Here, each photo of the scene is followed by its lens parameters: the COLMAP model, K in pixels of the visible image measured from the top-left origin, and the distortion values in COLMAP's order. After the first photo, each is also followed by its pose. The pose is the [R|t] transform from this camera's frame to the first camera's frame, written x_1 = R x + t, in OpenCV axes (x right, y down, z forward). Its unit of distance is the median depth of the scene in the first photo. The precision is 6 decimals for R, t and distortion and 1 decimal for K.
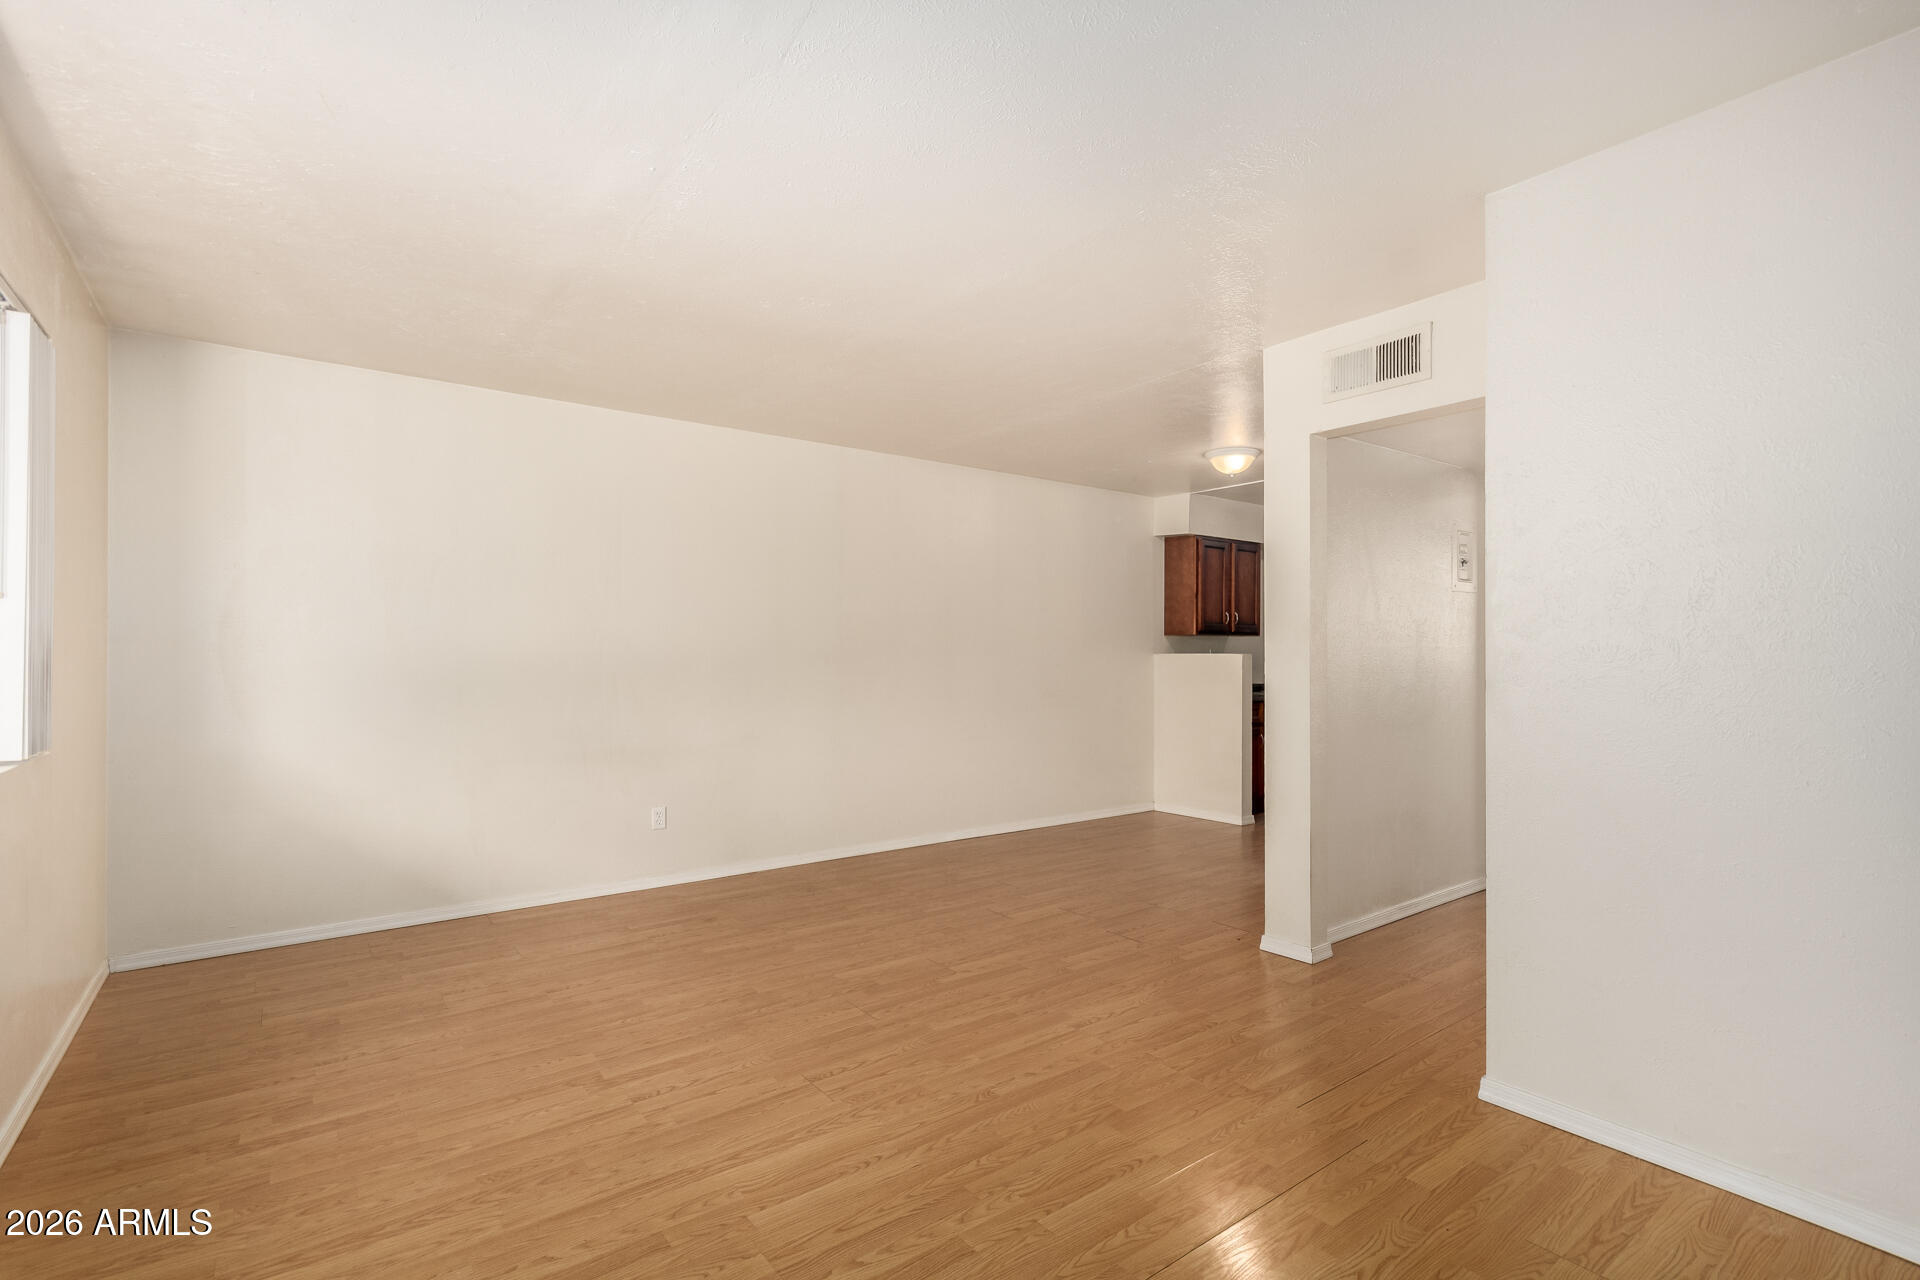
lens RADIAL K [[902.8, 0, 947.2], [0, 902.8, 660.4], [0, 0, 1]] dist [0.002775, 0.000614]
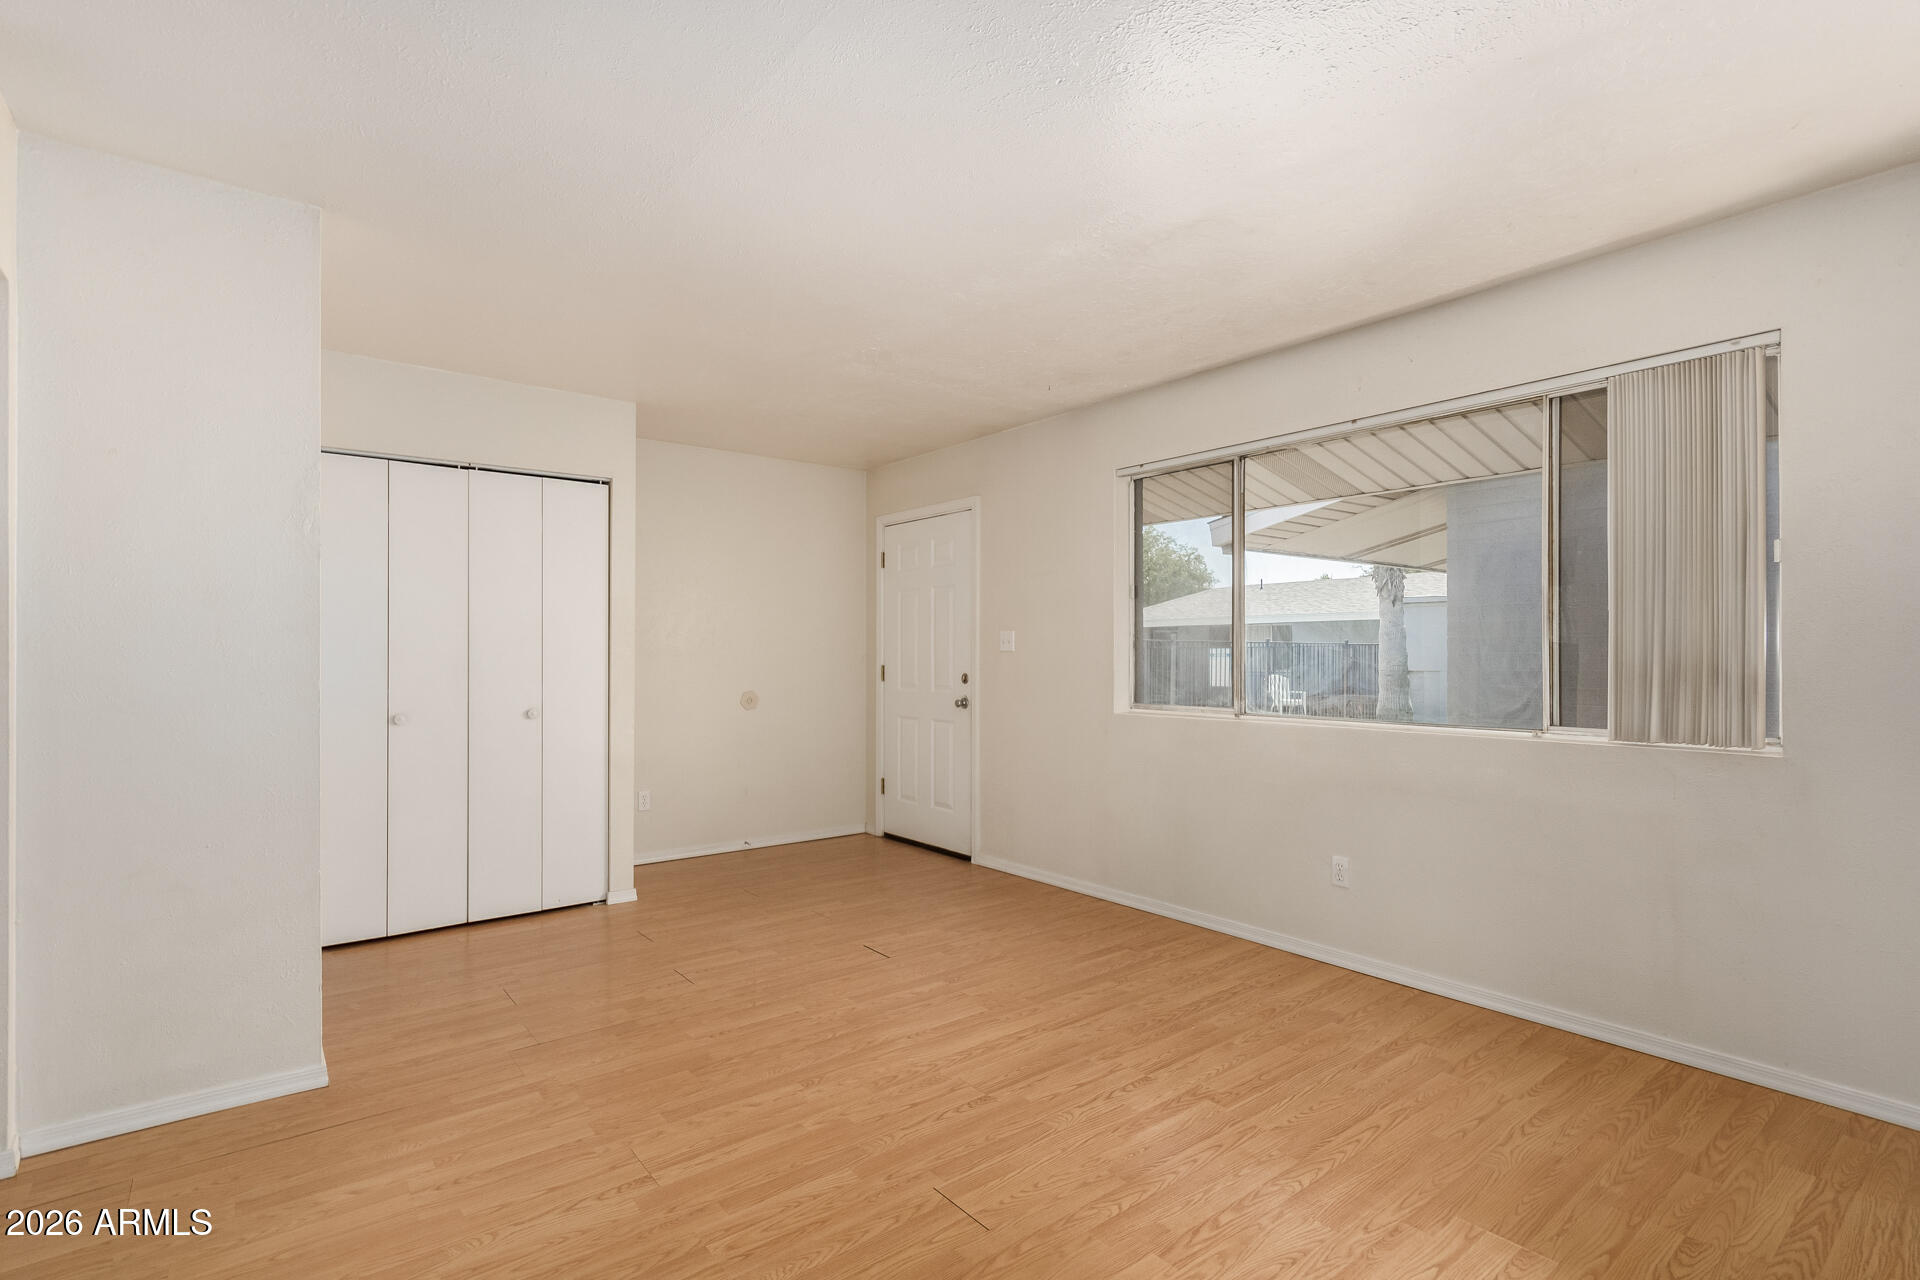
lens RADIAL K [[898.5, 0, 952.6], [0, 898.5, 651.1], [0, 0, 1]] dist [0.005077, 0.000981]
pose [[-0.999620, 0.000562, -0.027567, -0.072468], [0.000603, 0.999999, -0.001459, -0.005334], [0.027567, -0.001475, -0.999619, 1.629923]]
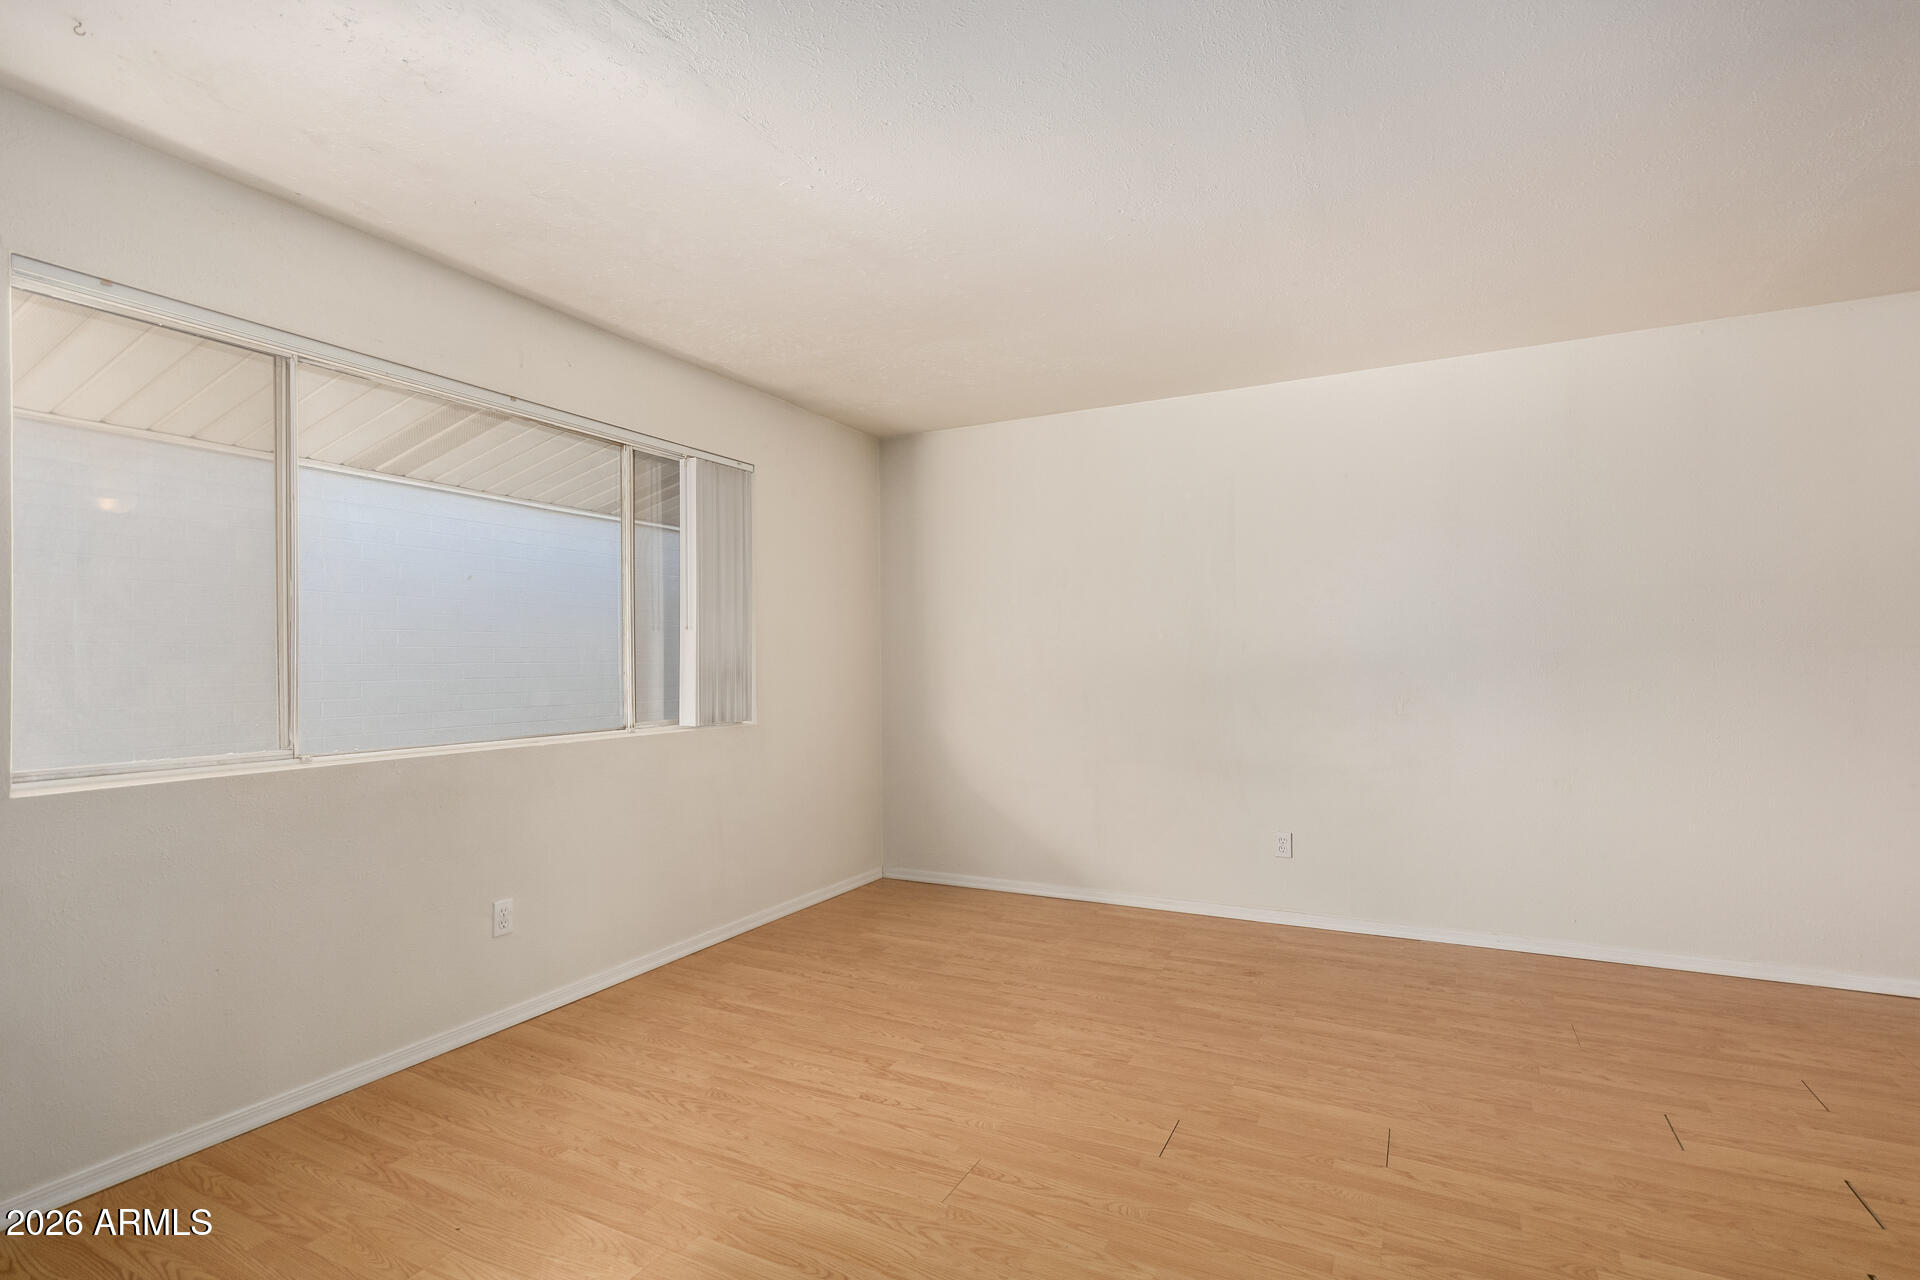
lens RADIAL K [[902.8, 0, 947.2], [0, 902.8, 660.4], [0, 0, 1]] dist [0.002775, 0.000614]
pose [[0.429207, -0.007939, -0.903171, 0.488513], [0.006078, 0.999964, -0.005901, 0.004807], [0.903186, -0.002957, 0.429240, 0.523057]]
